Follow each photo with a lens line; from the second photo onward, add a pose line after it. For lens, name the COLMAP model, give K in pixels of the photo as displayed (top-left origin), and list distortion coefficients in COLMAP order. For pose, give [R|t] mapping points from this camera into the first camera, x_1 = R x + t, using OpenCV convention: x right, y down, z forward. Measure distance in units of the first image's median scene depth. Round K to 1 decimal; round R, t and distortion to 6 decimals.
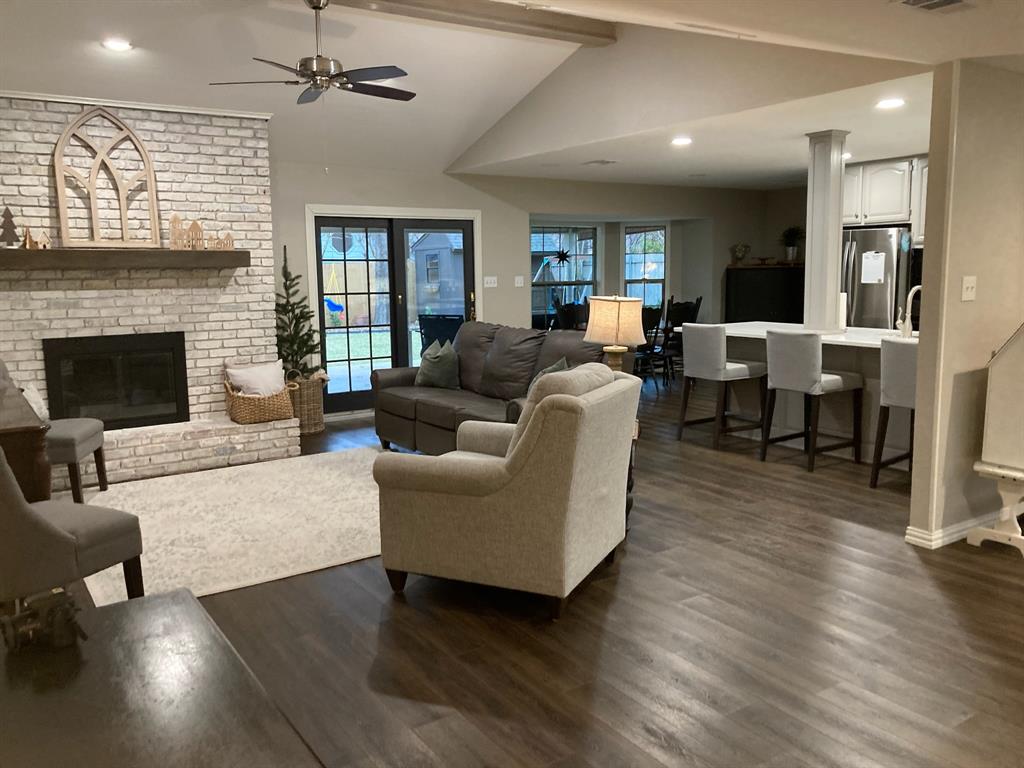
lens RADIAL K [[835.4, 0, 510.6], [0, 835.4, 380.1], [0, 0, 1]] dist [0.044130, -0.033204]
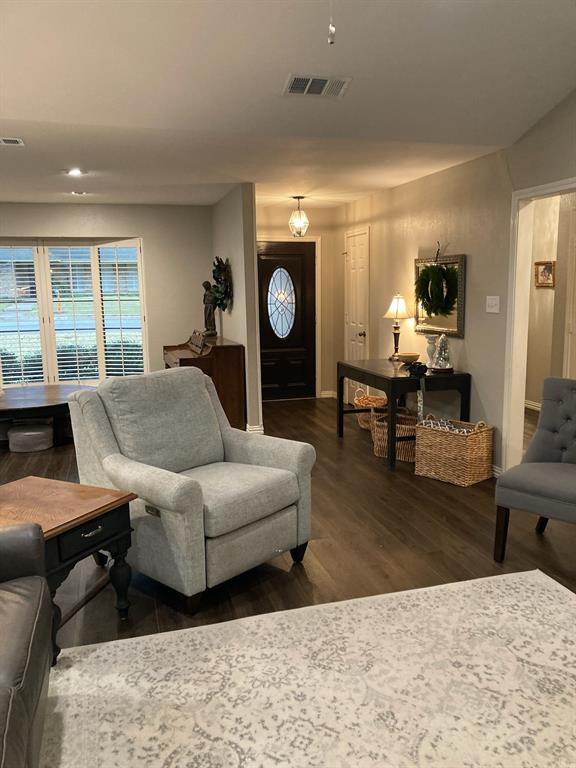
lens RADIAL K [[626.6, 0, 287.4], [0, 626.6, 387.6], [0, 0, 1]] dist [0.044130, -0.033204]
pose [[-0.949831, -0.023735, 0.311863, -0.225563], [0.069011, 0.956636, 0.282991, -0.135842], [-0.305056, 0.290316, -0.907005, 1.002457]]
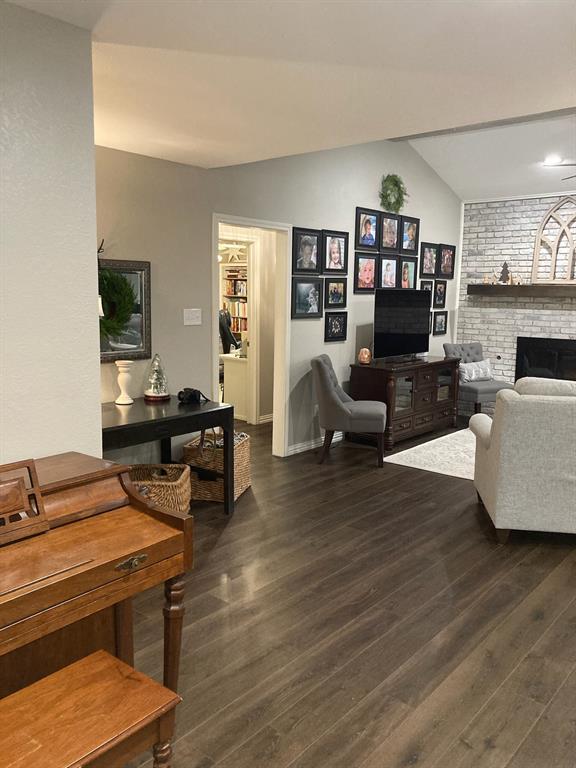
lens RADIAL K [[626.6, 0, 291.1], [0, 626.6, 386.0], [0, 0, 1]] dist [0.044130, -0.033204]
pose [[0.277643, 0.161189, -0.947065, 0.500222], [-0.147483, 0.981289, 0.123778, -0.036043], [0.949296, 0.105309, 0.296221, 0.161235]]
